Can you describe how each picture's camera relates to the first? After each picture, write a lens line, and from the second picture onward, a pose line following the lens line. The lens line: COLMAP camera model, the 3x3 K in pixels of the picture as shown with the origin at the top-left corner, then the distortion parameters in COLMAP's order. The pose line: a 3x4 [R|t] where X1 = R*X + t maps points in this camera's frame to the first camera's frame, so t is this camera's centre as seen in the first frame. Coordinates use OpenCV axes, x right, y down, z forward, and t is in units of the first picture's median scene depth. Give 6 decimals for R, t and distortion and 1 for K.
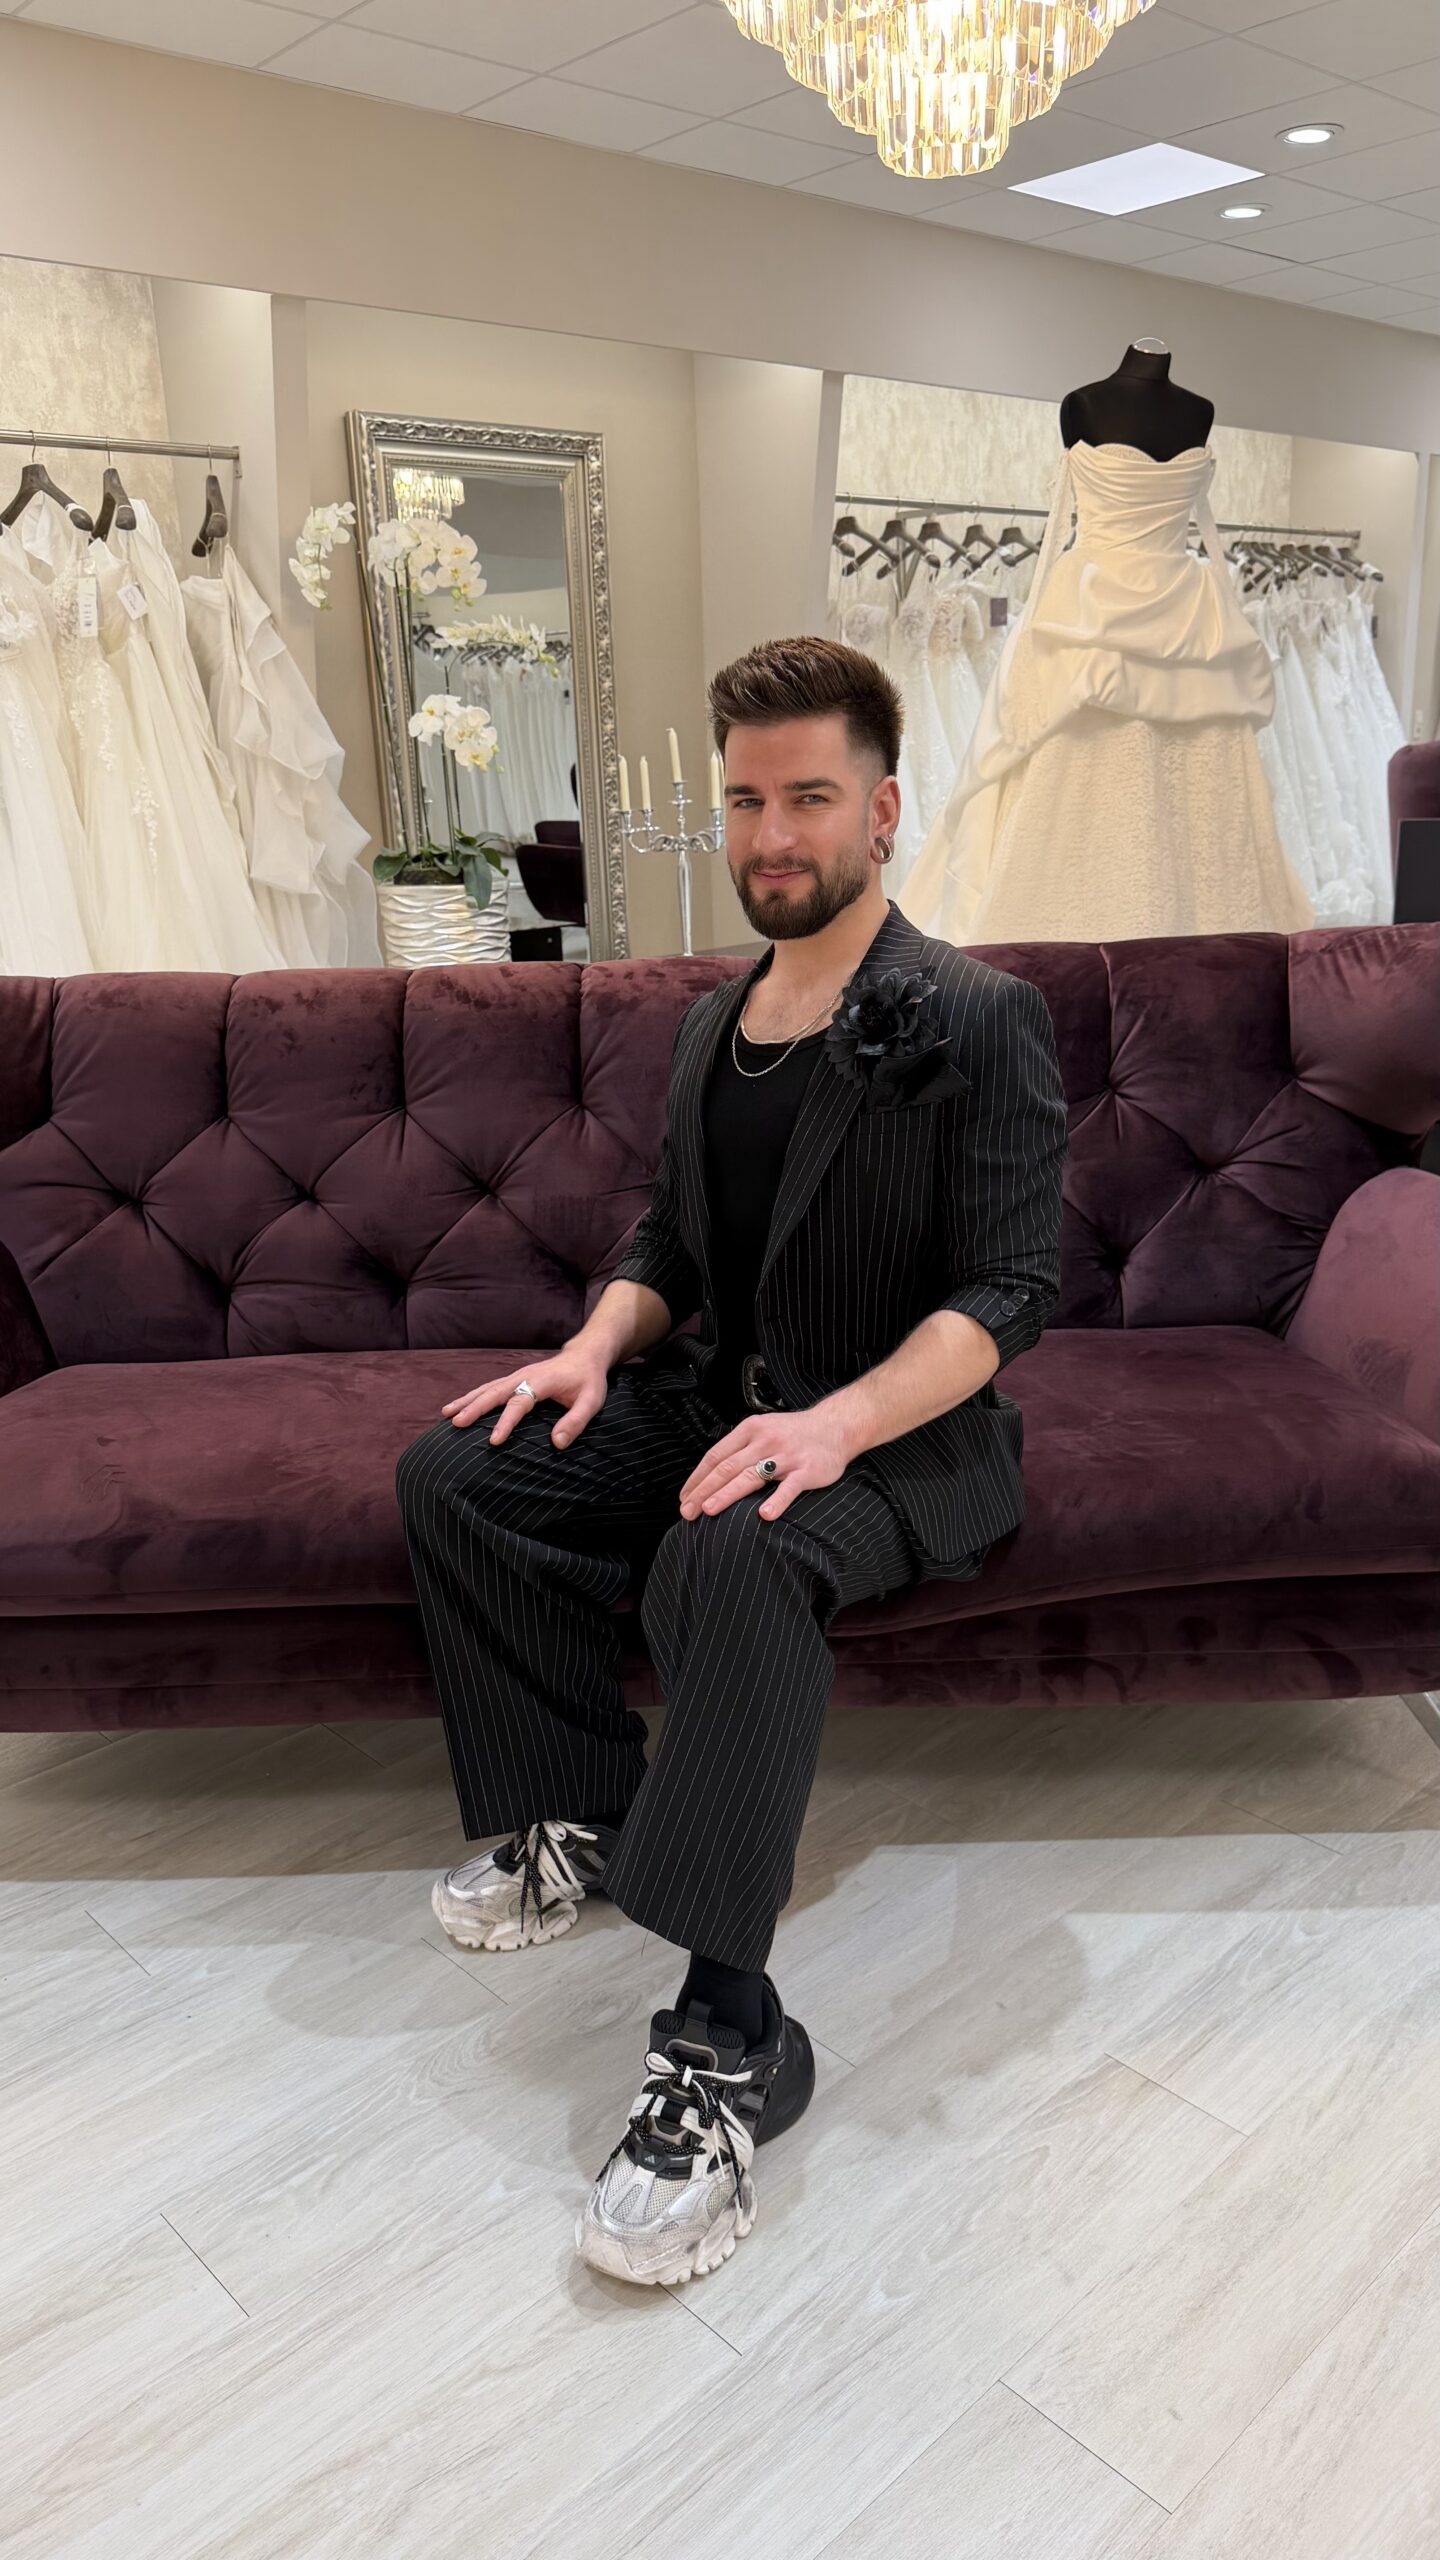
lens RADIAL K [[1832.2, 0, 707.0], [0, 1832.2, 1282.9], [0, 0, 1]] dist [0.036937, -0.055579]
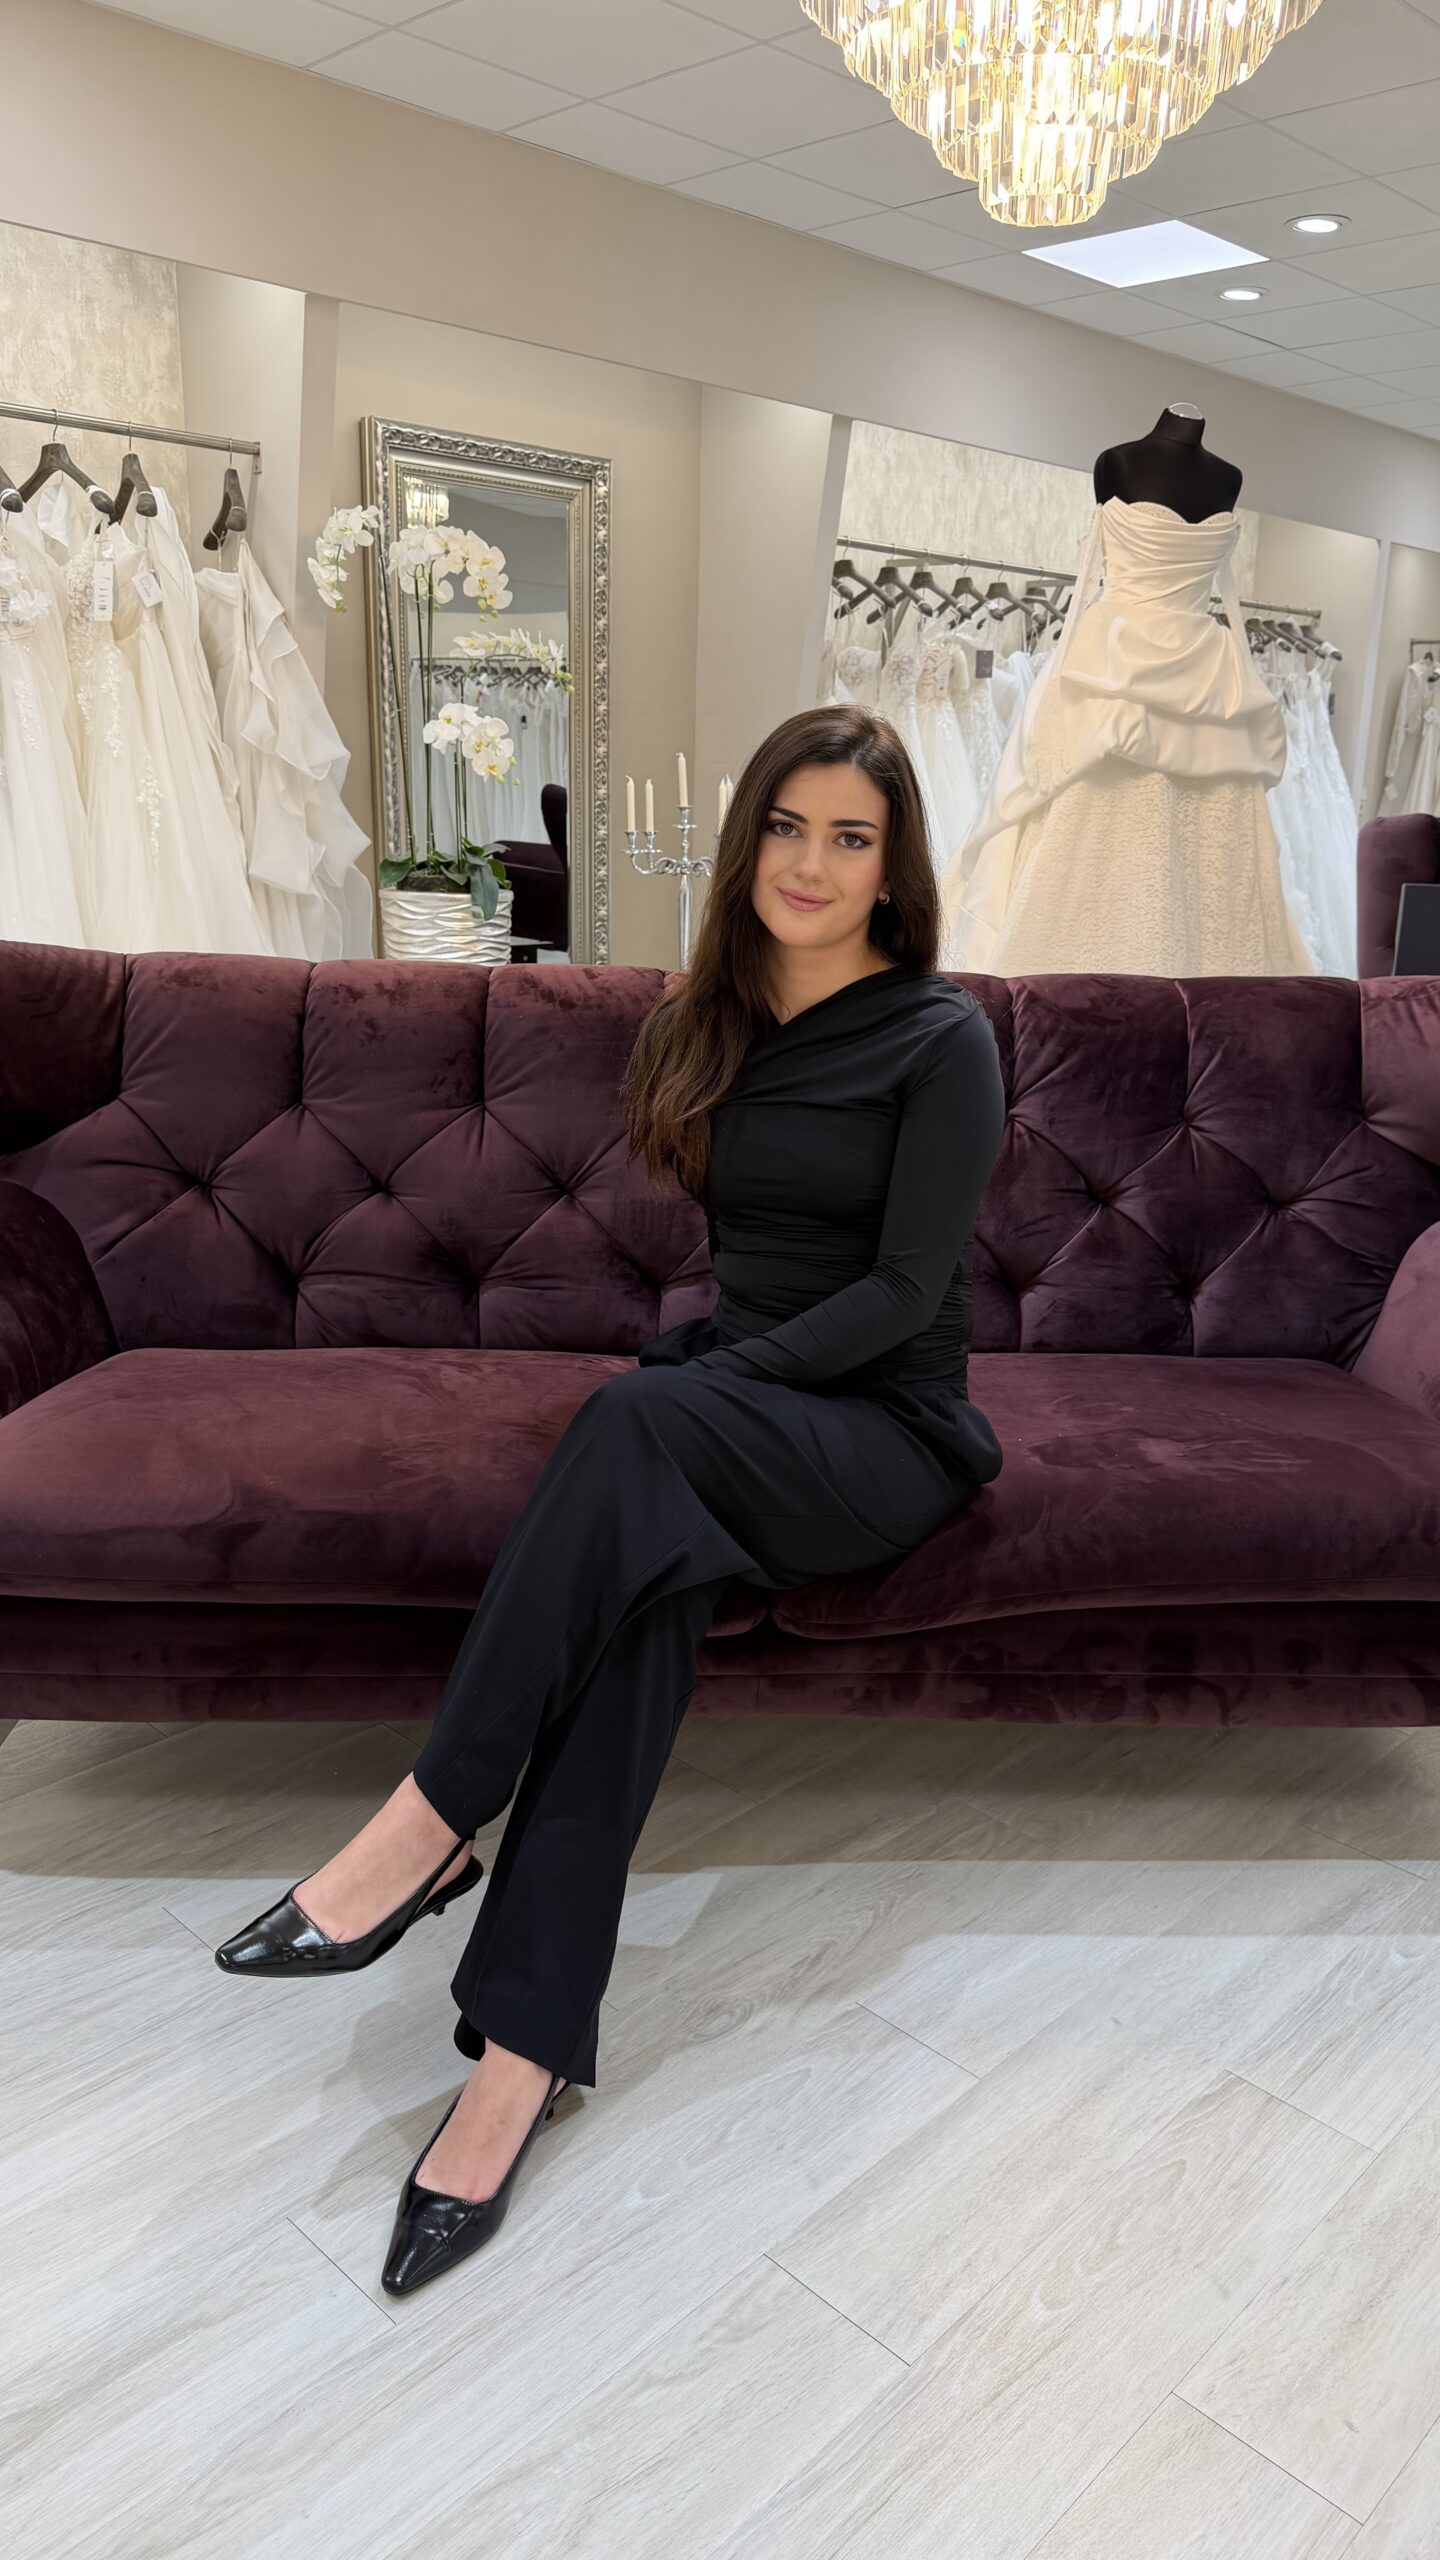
lens RADIAL K [[1829.2, 0, 720.0], [0, 1829.2, 1280.0], [0, 0, 1]] dist [0.033679, -0.049568]
pose [[0.996684, 0.045944, 0.067154, -0.100195], [-0.044459, 0.998736, -0.023442, 0.016965], [-0.068146, 0.020379, 0.997467, 0.008067]]
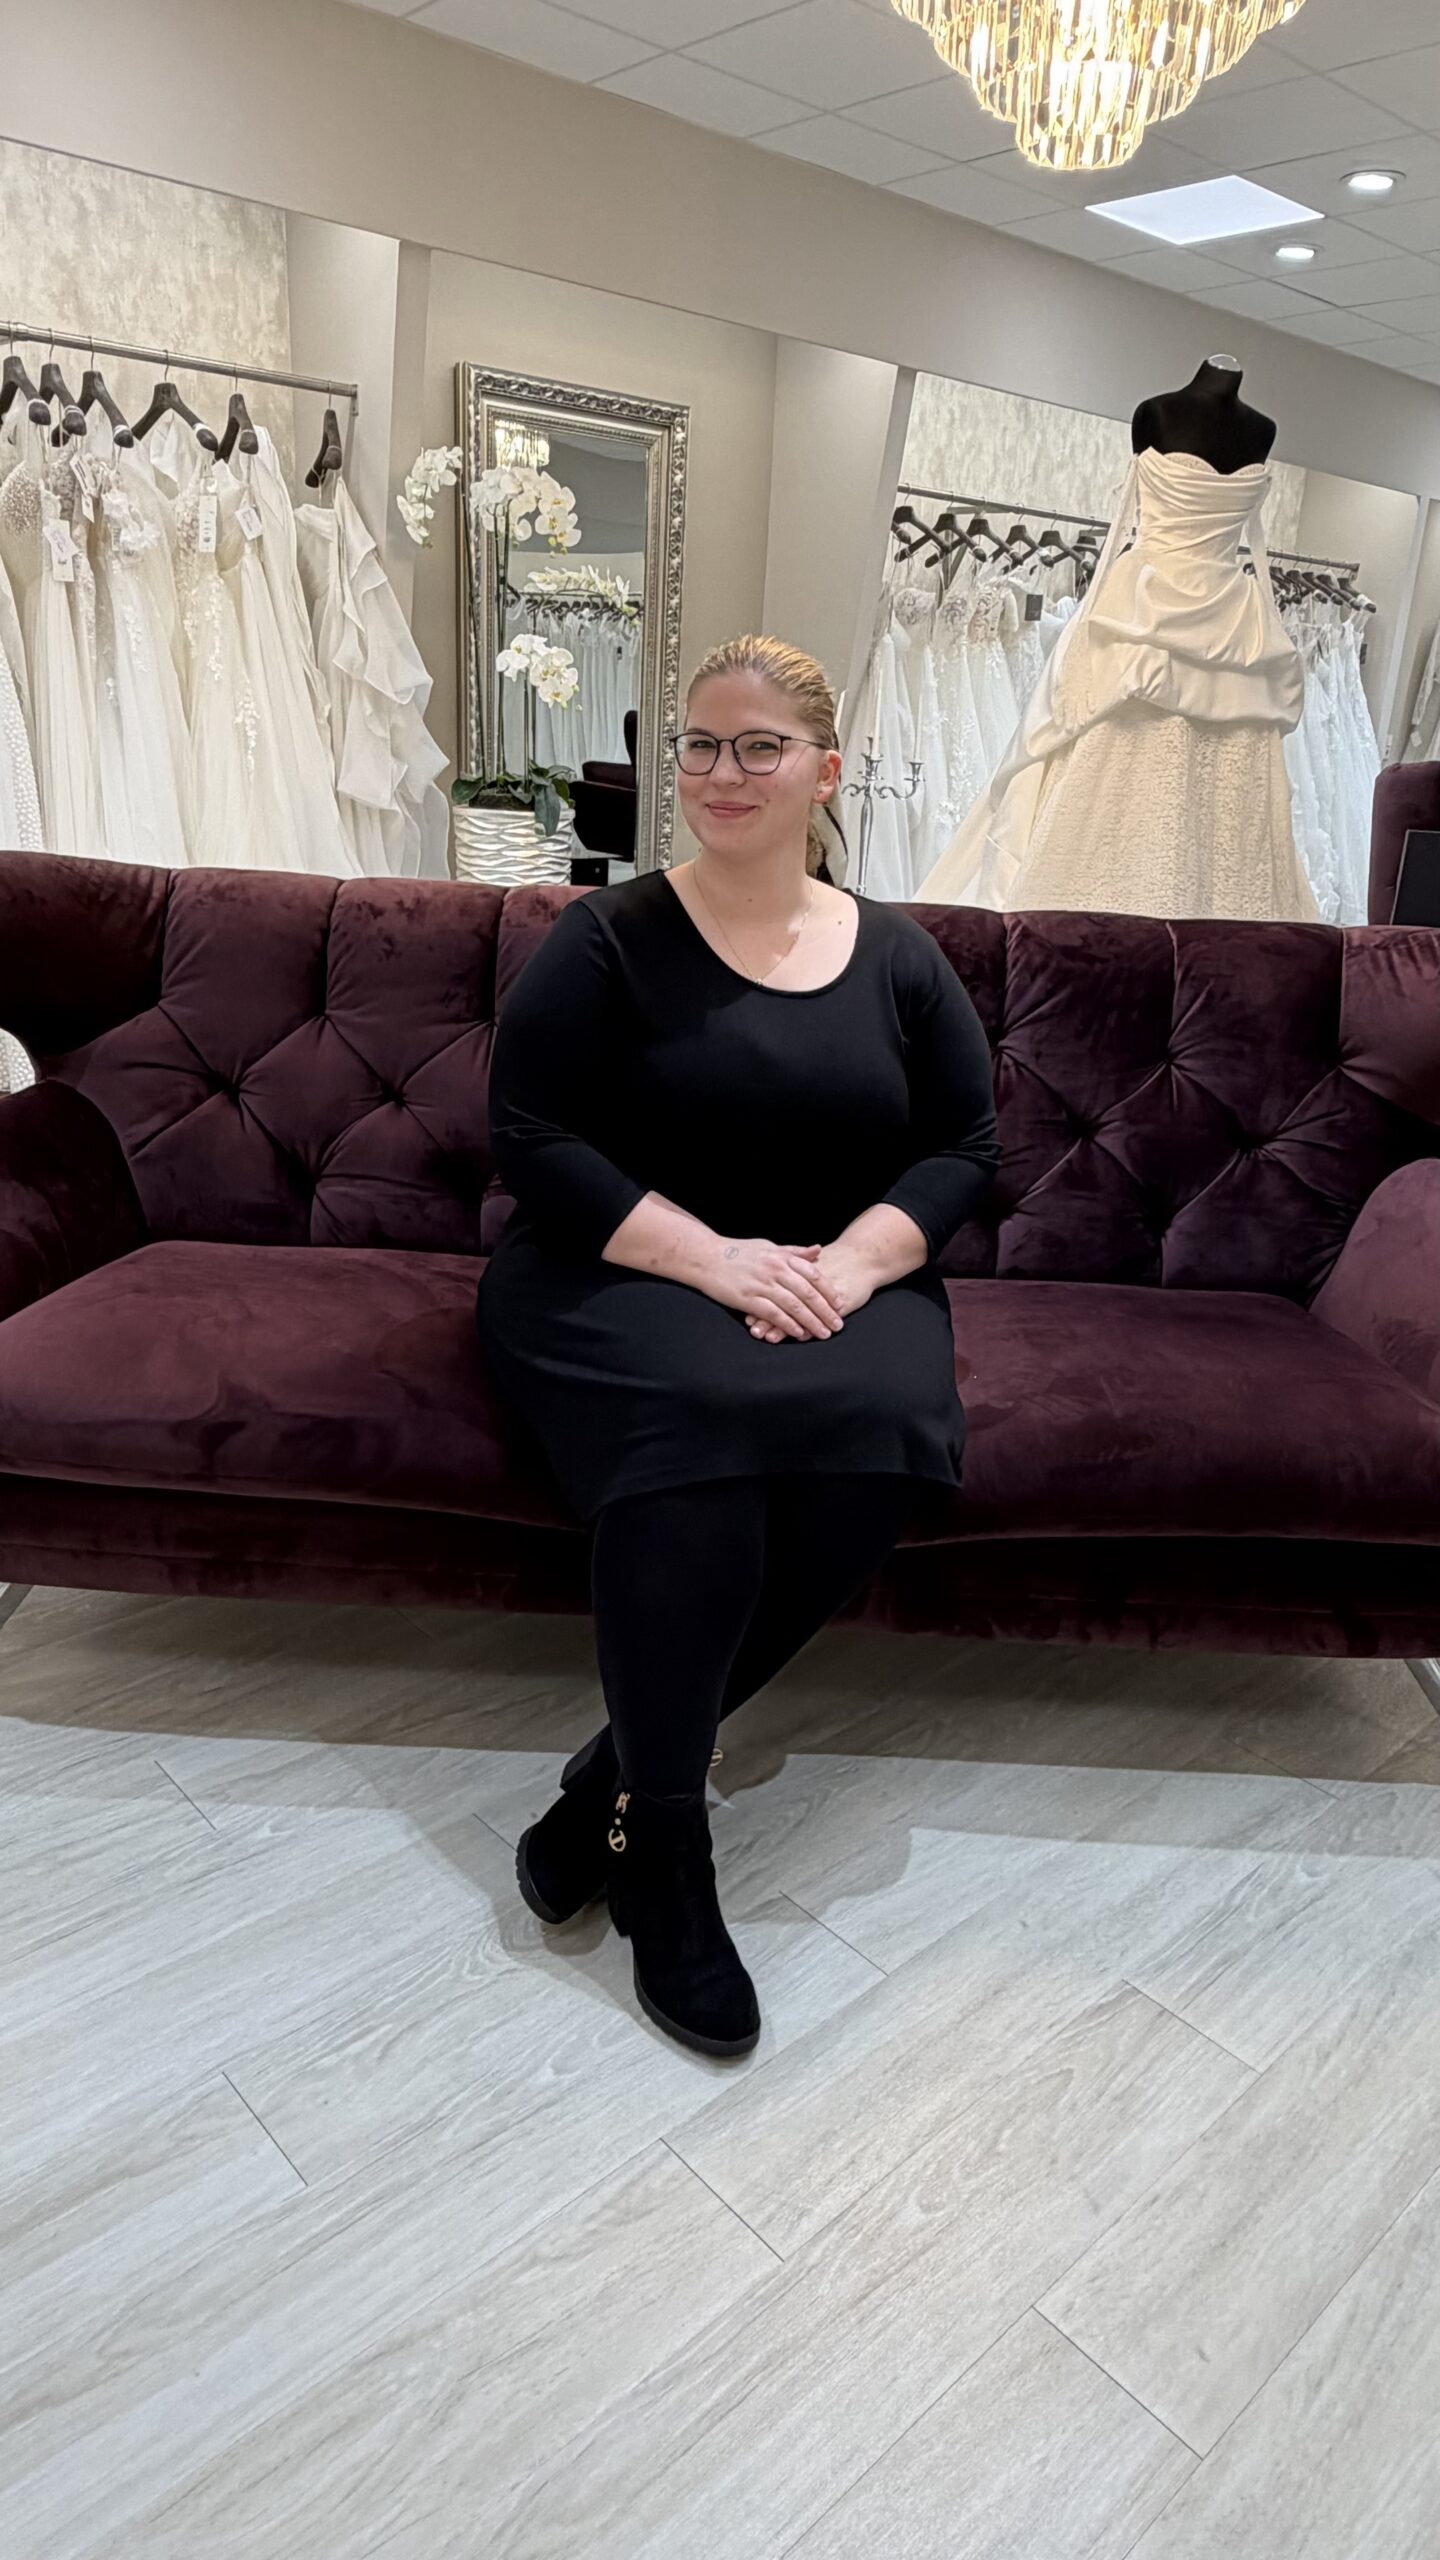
lens RADIAL K [[1611.0, 0, 706.6], [0, 1611.0, 1268.3], [0, 0, 1]] dist [-0.000022, 0.001620]
pose [[0.996425, 0.082538, 0.017993, -0.049725], [-0.083311, 0.995389, 0.047543, -0.008125], [-0.013986, -0.048872, 0.998707, 0.069593]]
